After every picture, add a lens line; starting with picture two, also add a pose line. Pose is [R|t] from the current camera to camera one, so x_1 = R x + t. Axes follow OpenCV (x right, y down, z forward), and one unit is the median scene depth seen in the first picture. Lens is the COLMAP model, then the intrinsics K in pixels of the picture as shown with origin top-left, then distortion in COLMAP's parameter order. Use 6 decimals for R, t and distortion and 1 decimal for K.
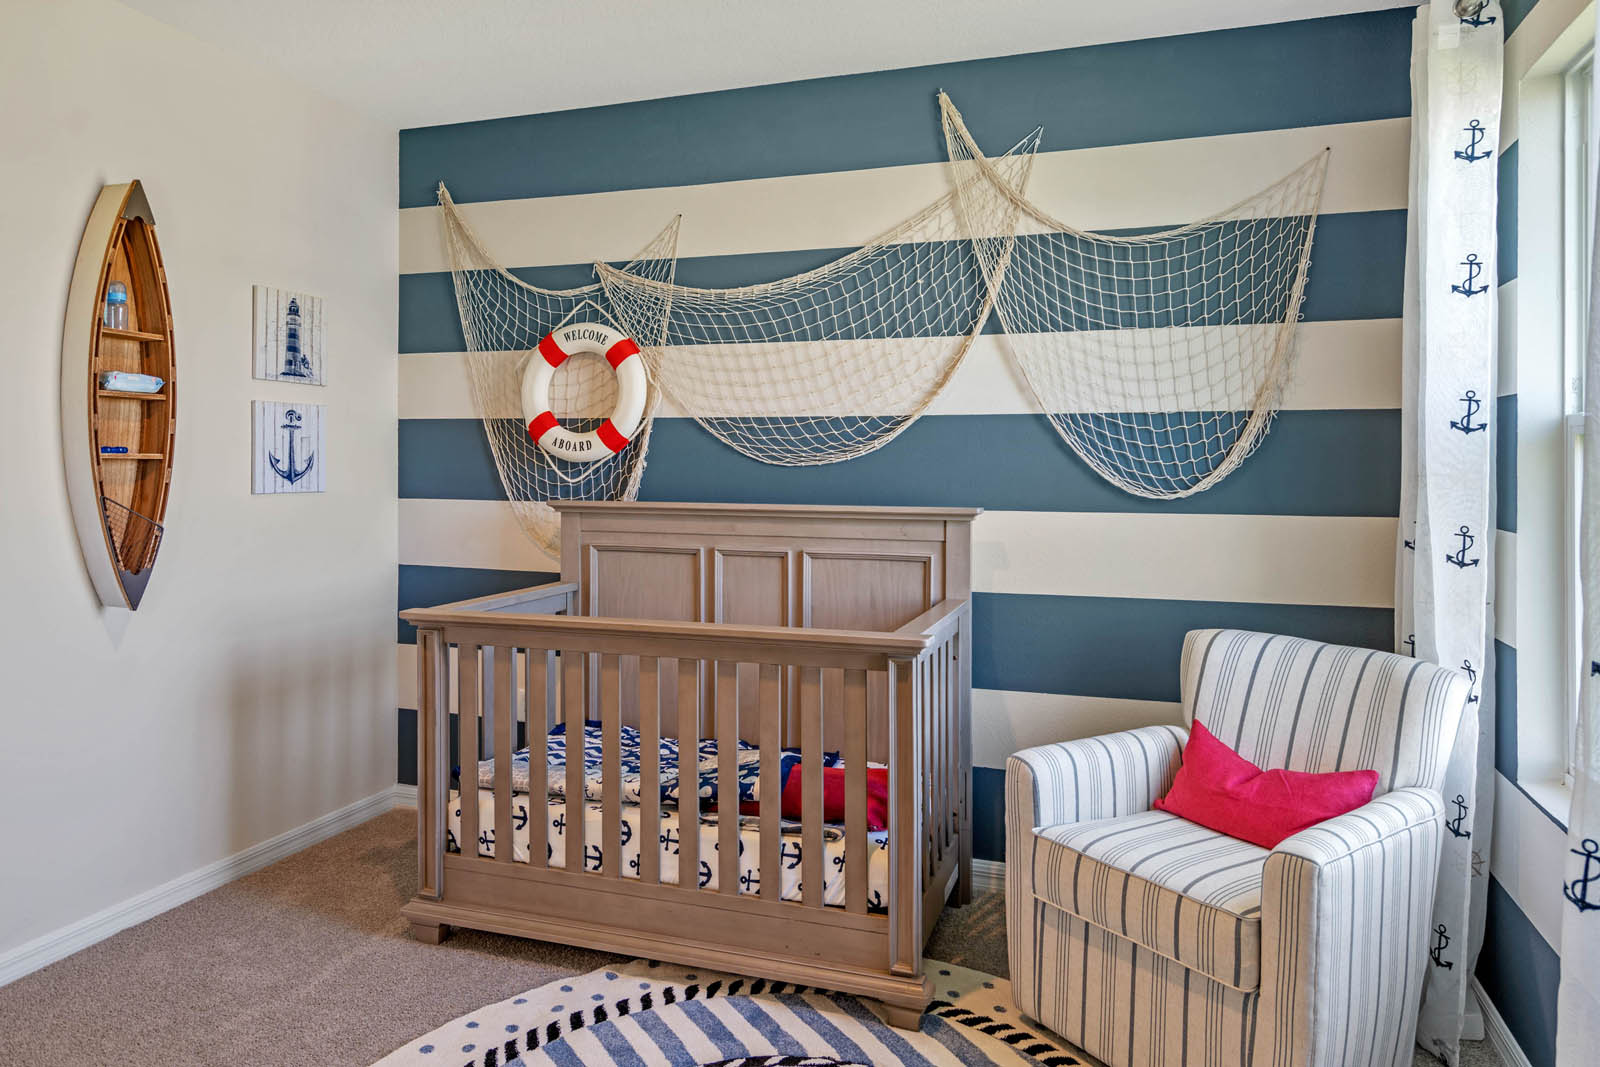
lens RADIAL K [[1026.8, 0, 801.5], [0, 1026.8, 469.2], [0, 0, 1]] dist [0.001072, 0.000822]
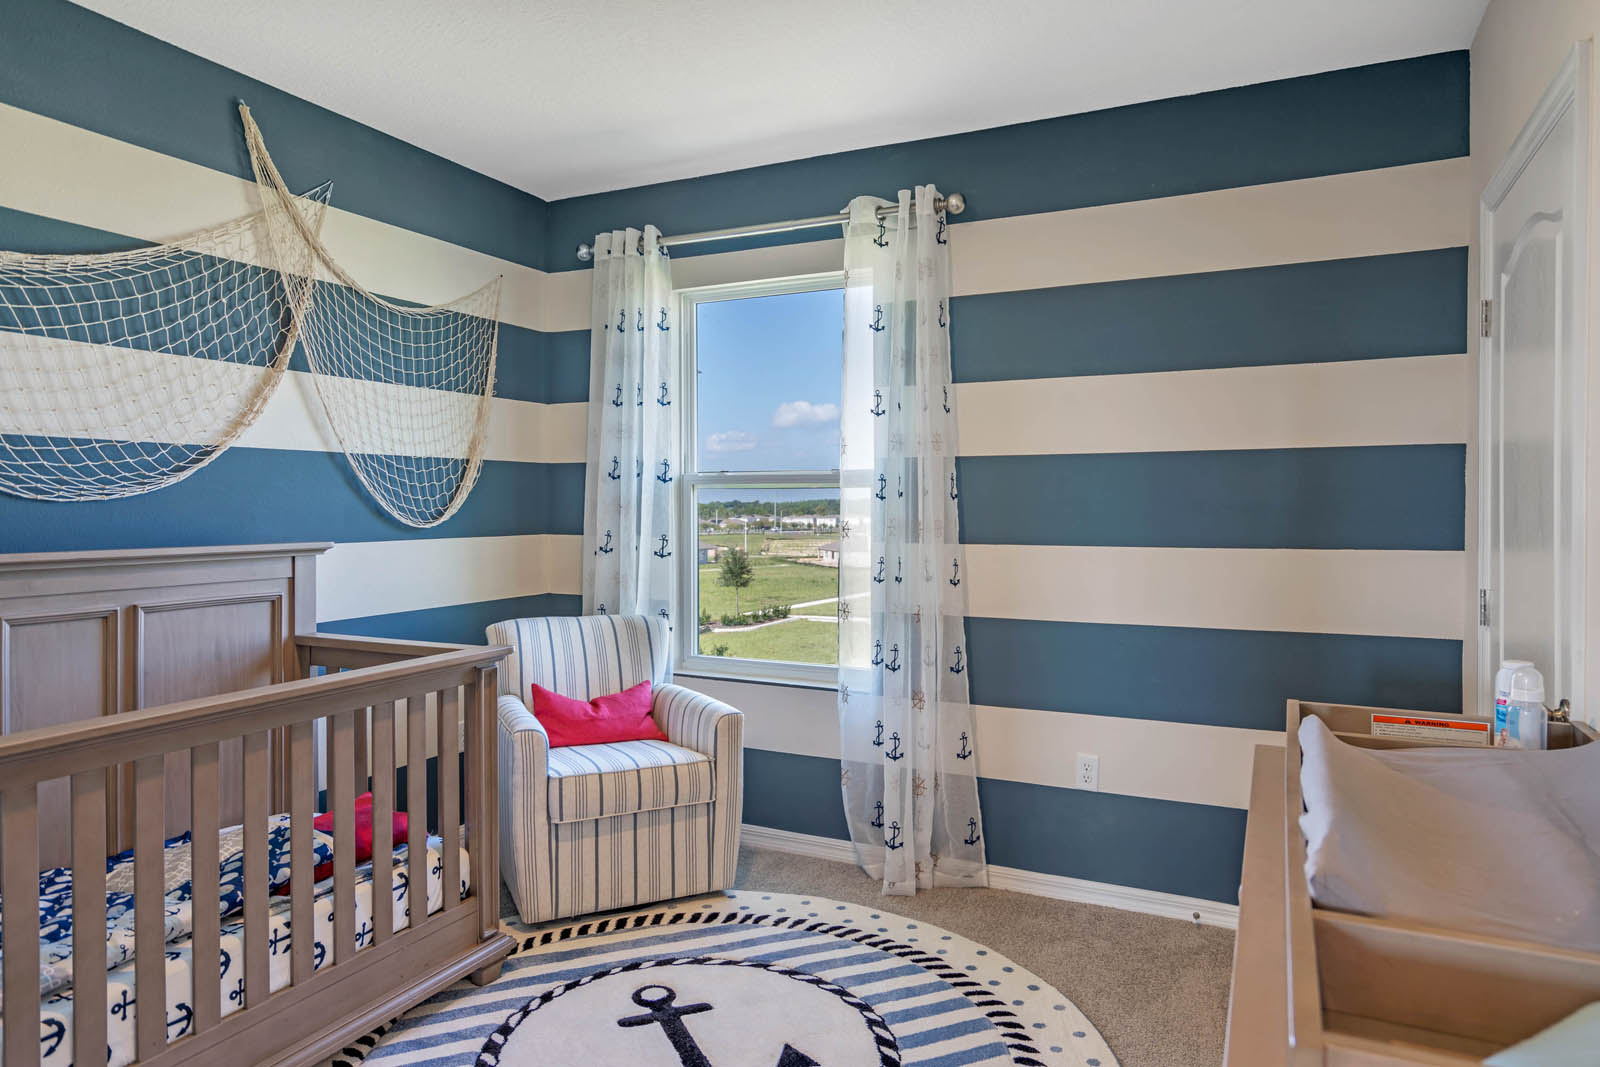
lens RADIAL K [[998.7, 0, 800.0], [0, 998.7, 533.5], [0, 0, 1]] dist [-0.001092, -0.001017]
pose [[0.117326, -0.034144, 0.992506, -0.757513], [0.002477, 0.999416, 0.034089, -0.003647], [-0.993090, -0.001542, 0.117342, 0.402055]]
